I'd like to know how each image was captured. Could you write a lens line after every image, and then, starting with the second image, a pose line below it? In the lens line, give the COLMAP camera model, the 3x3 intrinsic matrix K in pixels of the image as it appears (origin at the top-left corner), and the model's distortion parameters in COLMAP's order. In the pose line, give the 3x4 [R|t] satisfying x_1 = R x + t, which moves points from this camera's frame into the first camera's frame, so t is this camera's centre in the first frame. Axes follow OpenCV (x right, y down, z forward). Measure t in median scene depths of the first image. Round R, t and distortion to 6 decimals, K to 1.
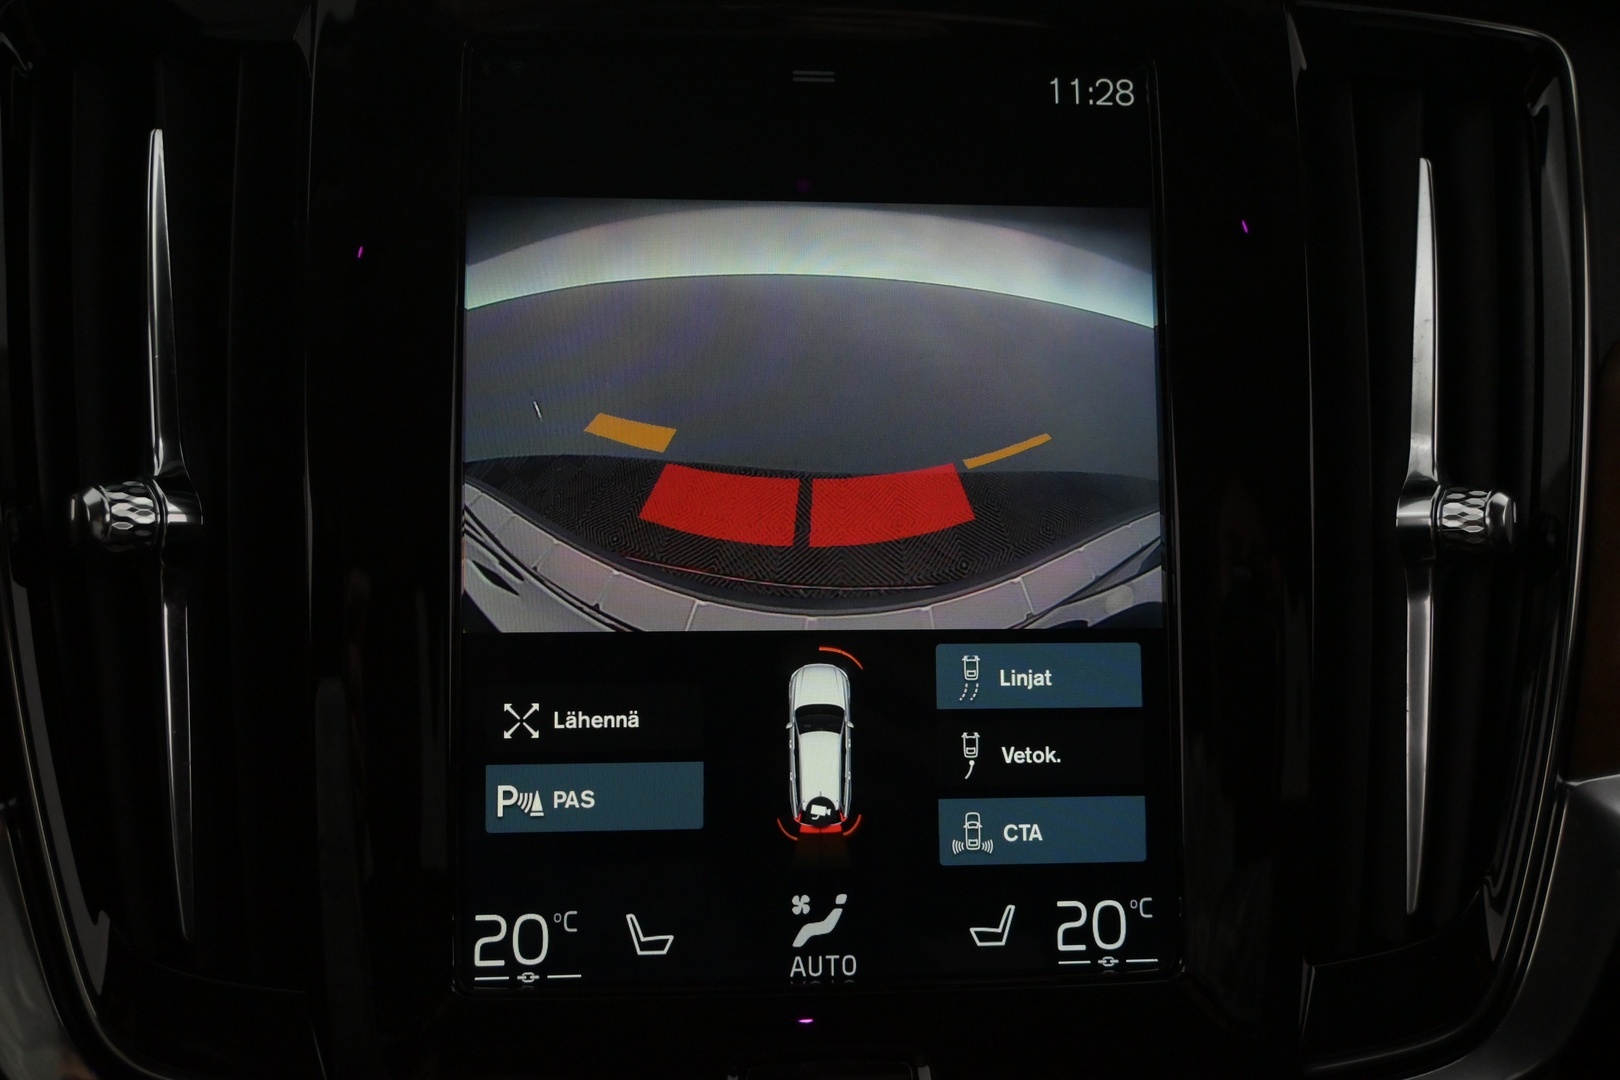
lens RADIAL K [[1422.3, 0, 800.0], [0, 1422.3, 544.1], [0, 0, 1]] dist [-0.005584, 0.011868]
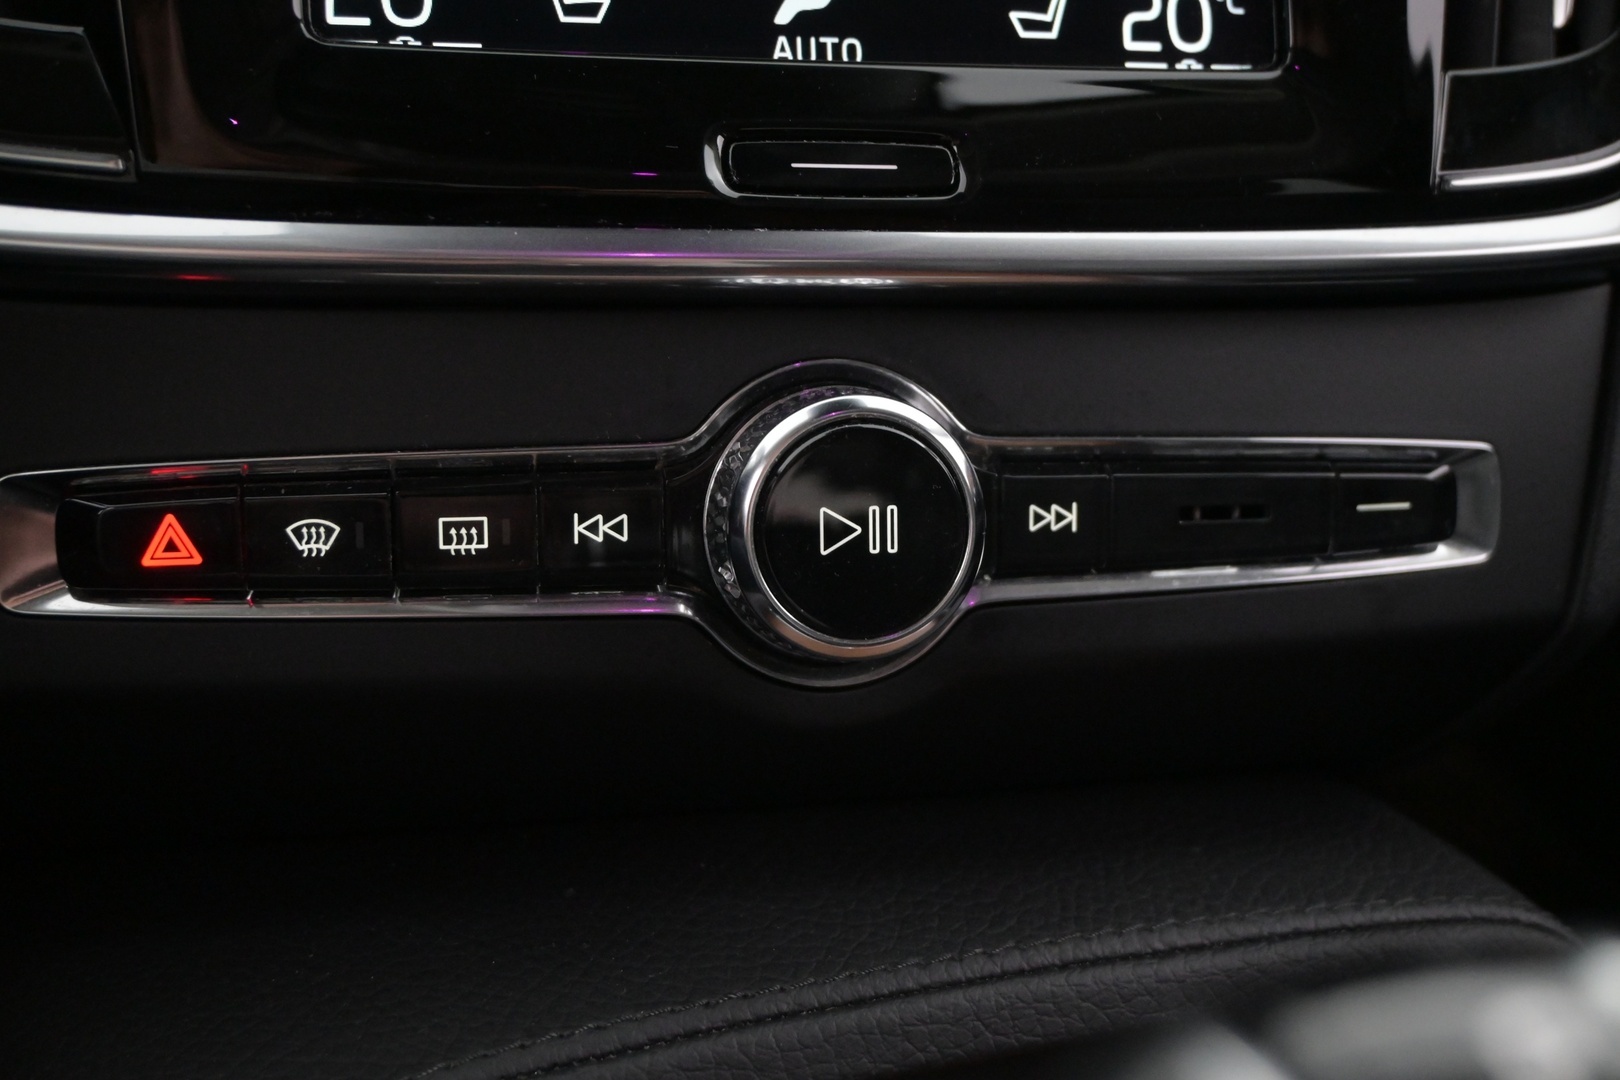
lens RADIAL K [[1858.7, 0, 801.4], [0, 1858.7, 536.2], [0, 0, 1]] dist [0.004157, 0.000000]
pose [[0.988454, -0.027405, 0.149022, -0.136991], [0.019741, 0.998417, 0.052664, 0.485734], [-0.150230, -0.049114, 0.987430, 0.054843]]
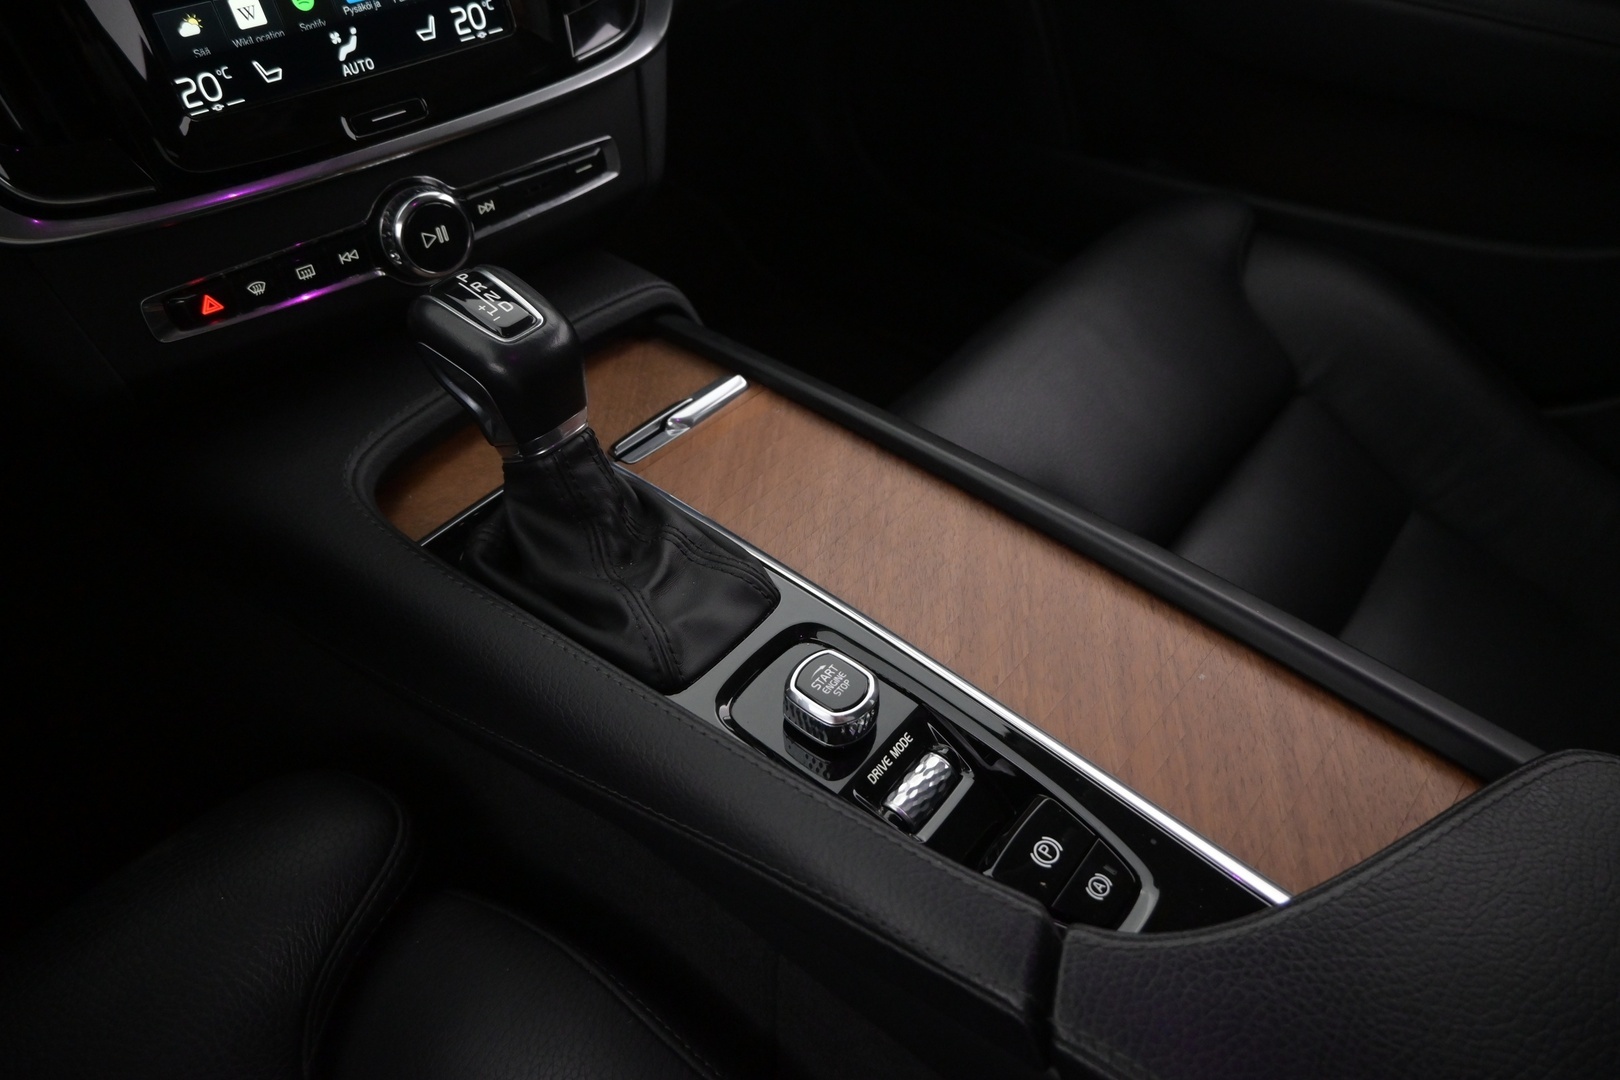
lens RADIAL K [[1115.1, 0, 811.9], [0, 1115.1, 540.9], [0, 0, 1]] dist [0.001488, -0.001425]
pose [[0.770717, -0.443176, 0.457810, -0.509705], [0.150062, 0.824534, 0.545550, 0.080032], [-0.619255, -0.351765, 0.701987, -0.761124]]
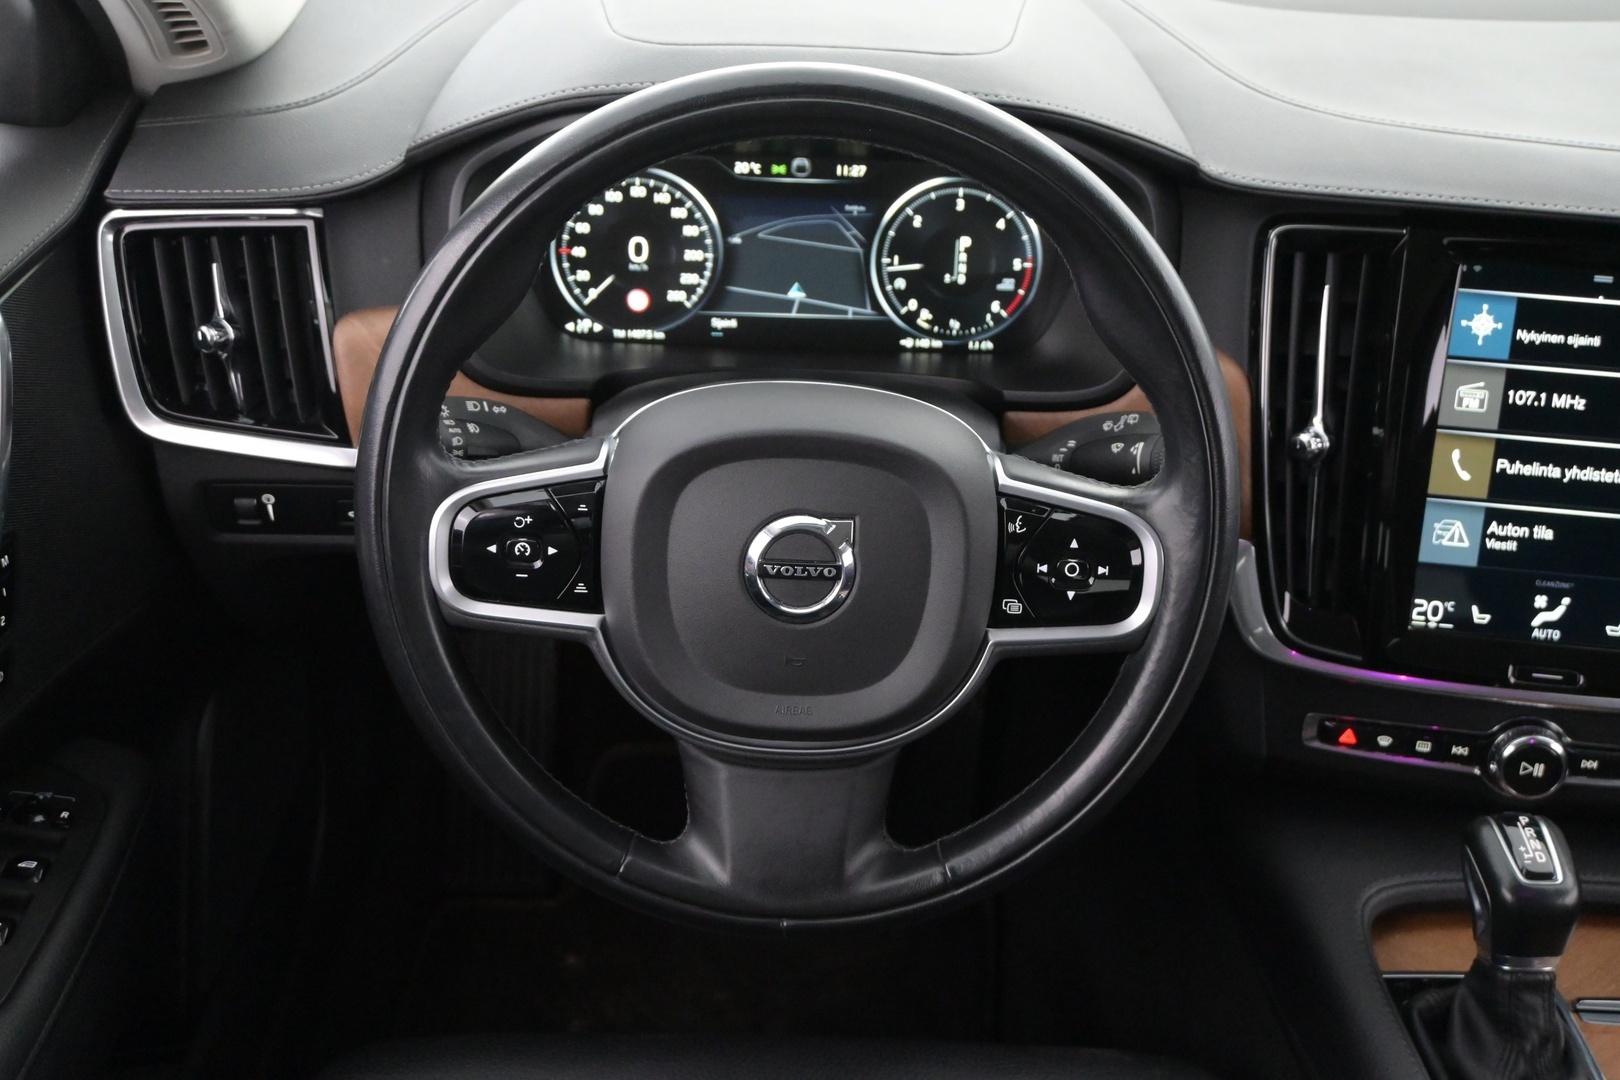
lens RADIAL K [[1771.4, 0, 812.9], [0, 1771.4, 534.4], [0, 0, 1]] dist [0.000244, 0.000000]
pose [[0.980583, 0.117740, -0.156828, -0.804294], [-0.068759, 0.955362, 0.287326, -0.710545], [0.183658, -0.270963, 0.944907, -2.242282]]
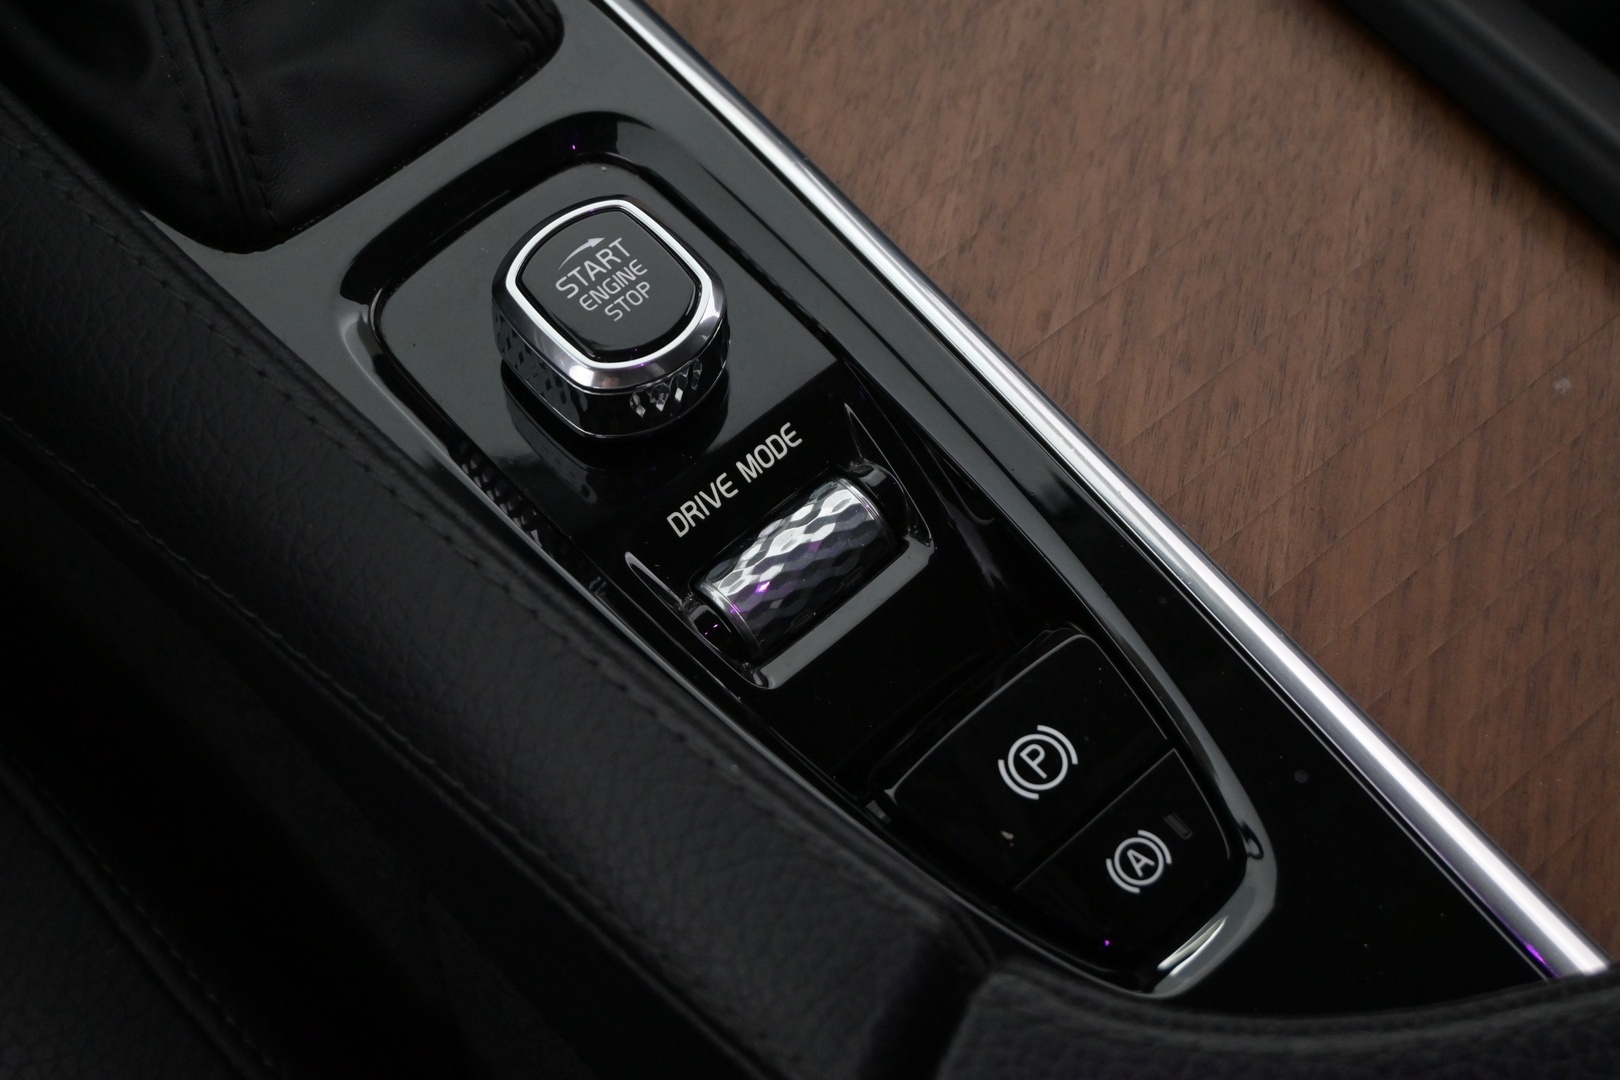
lens RADIAL K [[2510.6, 0, 801.8], [0, 2510.6, 545.8], [0, 0, 1]] dist [0.002402, 0.000000]
pose [[0.861315, -0.438947, 0.255855, -0.237428], [0.105815, 0.647517, 0.754668, 0.124065], [-0.496930, -0.622934, 0.604164, -0.761767]]
